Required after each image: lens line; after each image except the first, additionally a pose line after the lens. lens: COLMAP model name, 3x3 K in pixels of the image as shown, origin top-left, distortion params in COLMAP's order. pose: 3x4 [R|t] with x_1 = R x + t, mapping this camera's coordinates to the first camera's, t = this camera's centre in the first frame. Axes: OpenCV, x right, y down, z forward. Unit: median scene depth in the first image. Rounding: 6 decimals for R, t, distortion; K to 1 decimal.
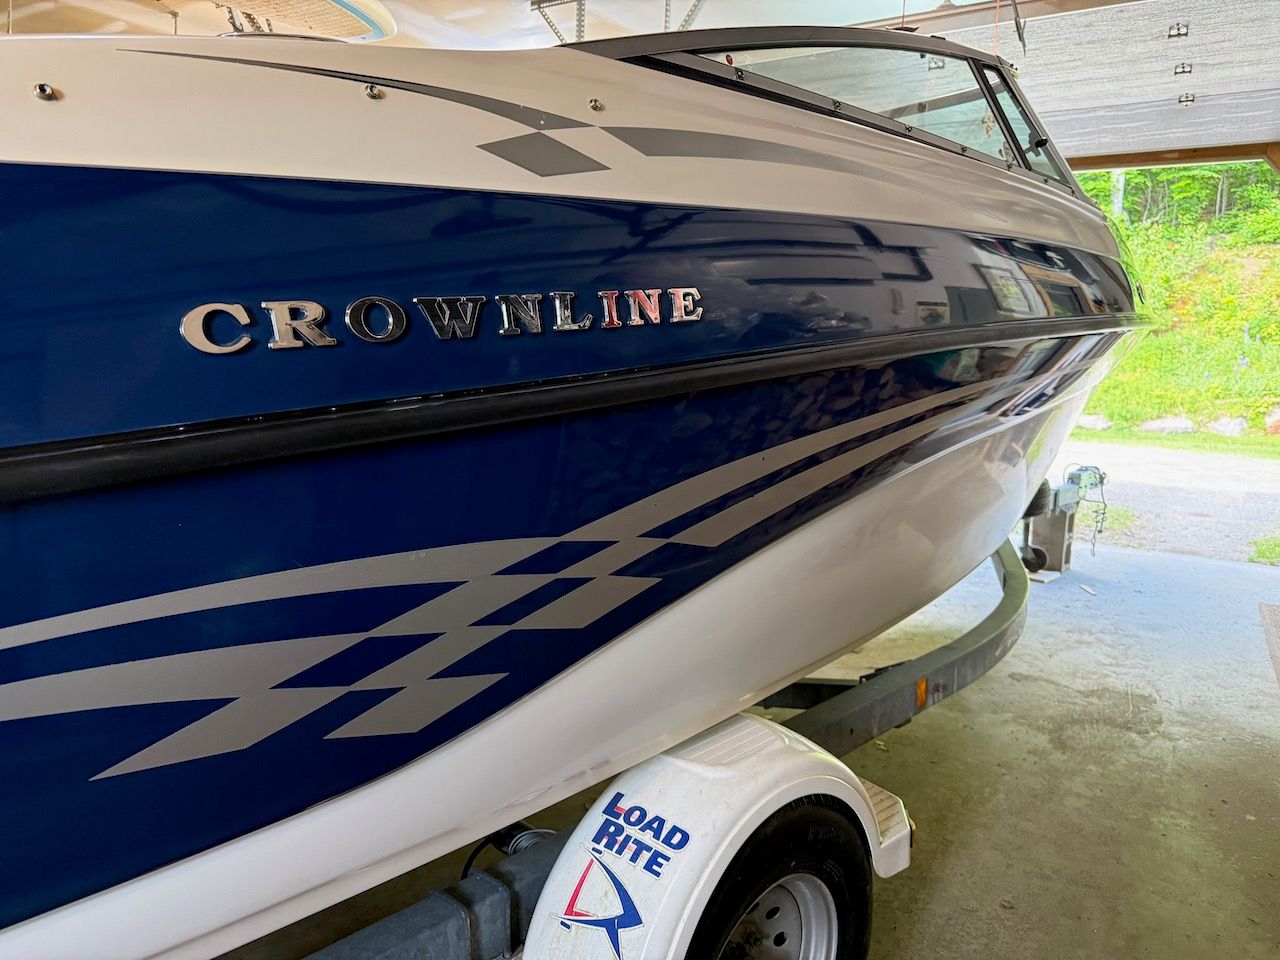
lens RADIAL K [[898.0, 0, 640.2], [0, 898.0, 425.8], [0, 0, 1]] dist [-0.046670, -0.004197]
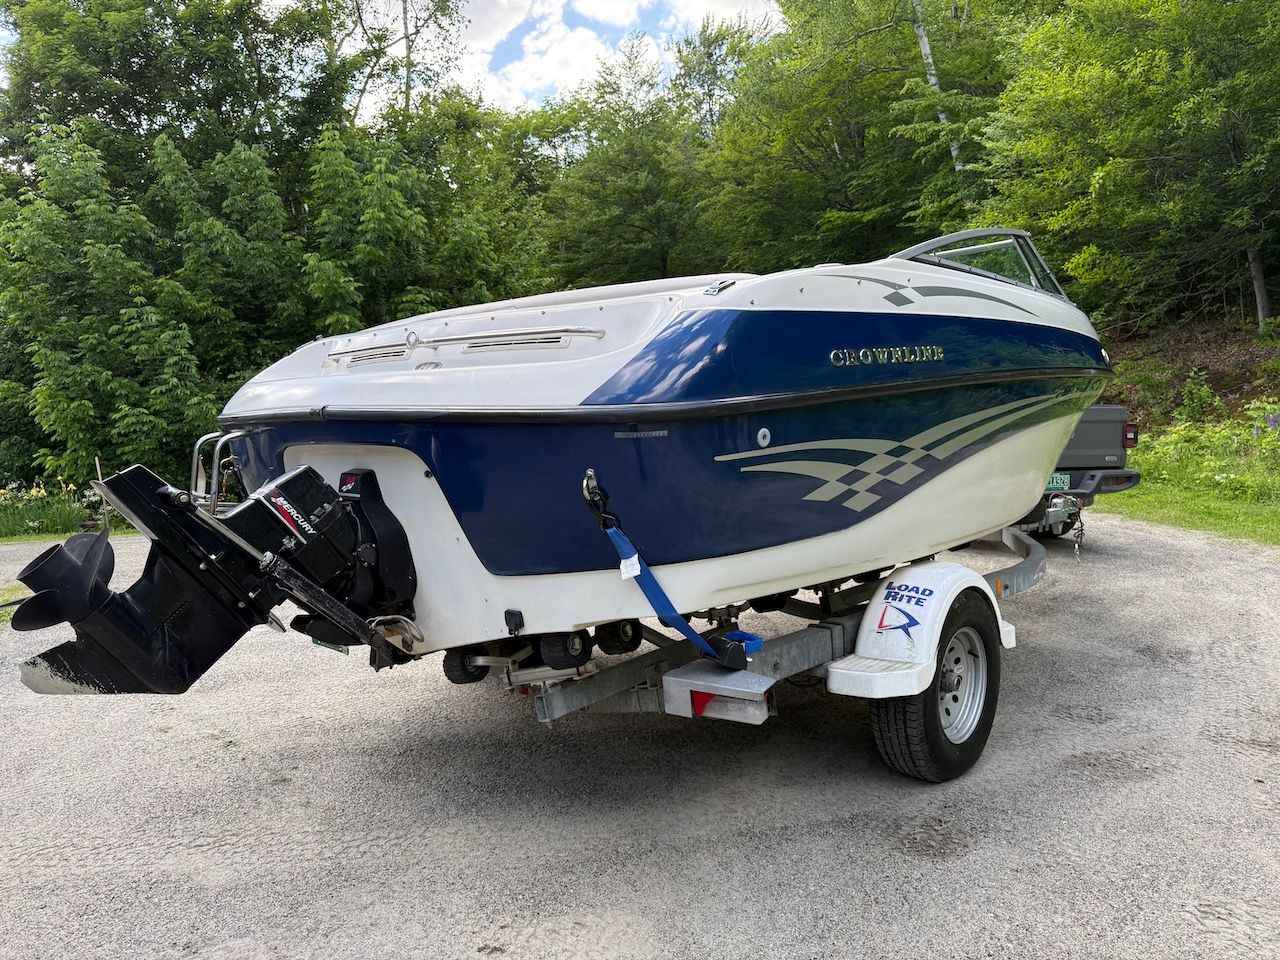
lens RADIAL K [[852.5, 0, 637.4], [0, 852.5, 445.4], [0, 0, 1]] dist [0.070164, -0.084208]
pose [[0.999855, -0.015420, 0.007168, -0.704100], [0.015873, 0.997548, -0.068163, 0.232339], [-0.006099, 0.068267, 0.997648, -1.190860]]
